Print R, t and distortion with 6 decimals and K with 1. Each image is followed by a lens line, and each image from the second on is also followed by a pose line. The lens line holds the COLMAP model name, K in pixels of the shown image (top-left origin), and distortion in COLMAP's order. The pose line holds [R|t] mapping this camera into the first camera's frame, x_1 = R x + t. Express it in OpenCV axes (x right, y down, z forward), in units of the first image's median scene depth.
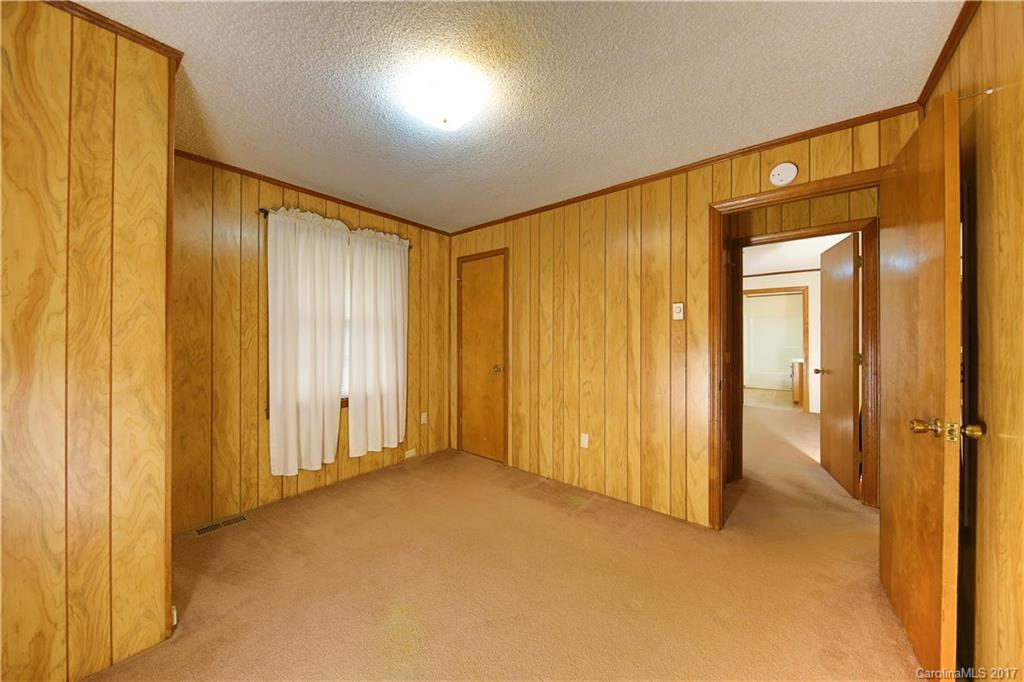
lens RADIAL K [[339.8, 0, 513.6], [0, 339.8, 336.4], [0, 0, 1]] dist [-0.012809, -0.000122]
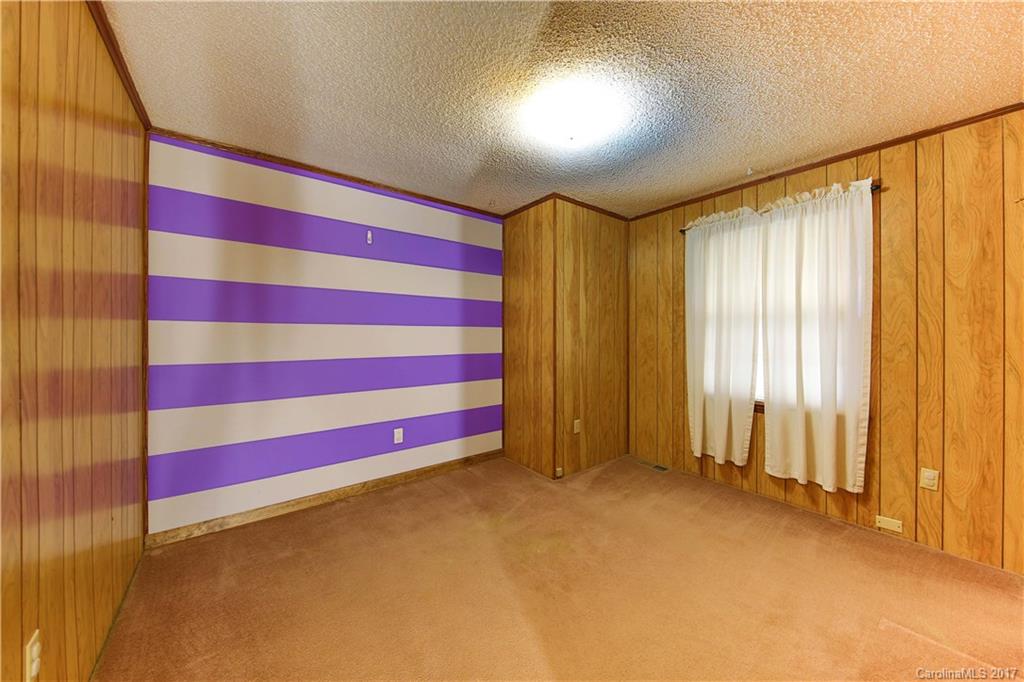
lens RADIAL K [[339.8, 0, 518.9], [0, 339.8, 336.0], [0, 0, 1]] dist [-0.012809, -0.000122]
pose [[-0.205415, 0.001883, -0.978673, 0.585165], [0.004300, 0.999990, 0.001022, 0.007086], [0.978666, -0.003998, -0.205421, 0.669494]]
